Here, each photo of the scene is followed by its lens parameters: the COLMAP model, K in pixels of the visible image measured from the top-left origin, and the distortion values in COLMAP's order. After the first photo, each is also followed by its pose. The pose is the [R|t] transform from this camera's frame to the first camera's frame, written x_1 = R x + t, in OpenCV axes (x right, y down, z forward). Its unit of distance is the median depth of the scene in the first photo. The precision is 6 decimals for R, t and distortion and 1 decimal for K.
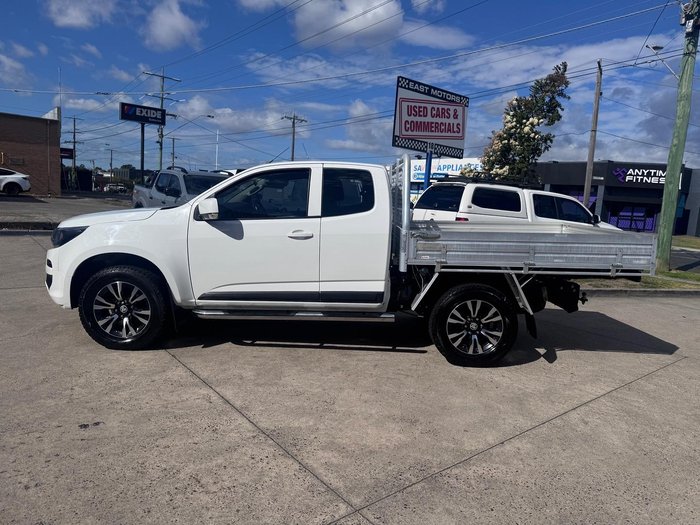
lens RADIAL K [[490.2, 0, 350.0], [0, 490.2, 262.5], [0, 0, 1]] dist [0.048681, -0.059216]
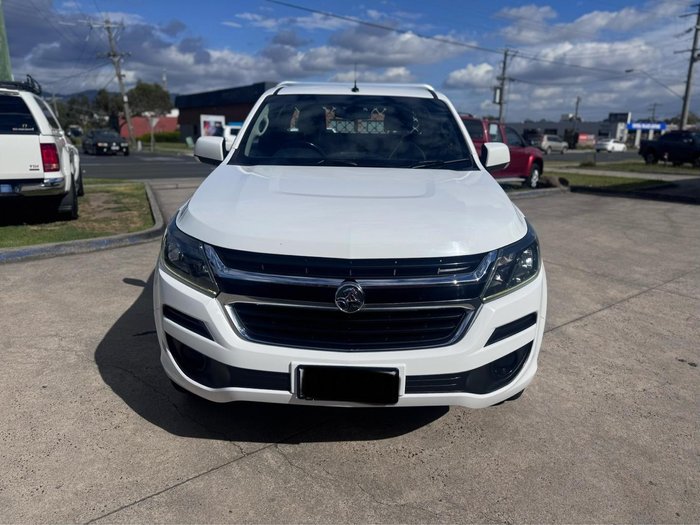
lens RADIAL K [[490.2, 0, 350.0], [0, 490.2, 262.5], [0, 0, 1]] dist [0.048681, -0.059216]
pose [[0.014687, -0.319306, 0.947538, -1.045613], [0.116362, 0.941747, 0.315551, -0.217191], [-0.993098, 0.105623, 0.050987, 1.157738]]
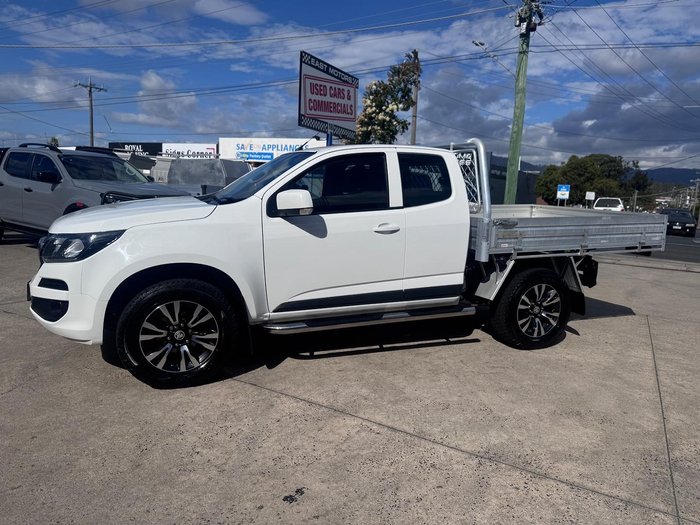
lens RADIAL K [[493.1, 0, 350.0], [0, 493.1, 262.5], [0, 0, 1]] dist [0.045959, -0.070086]
pose [[0.927495, -0.069928, 0.367238, -0.488067], [0.055459, 0.997217, 0.049817, -0.042230], [-0.369700, -0.025838, 0.928792, 0.188829]]
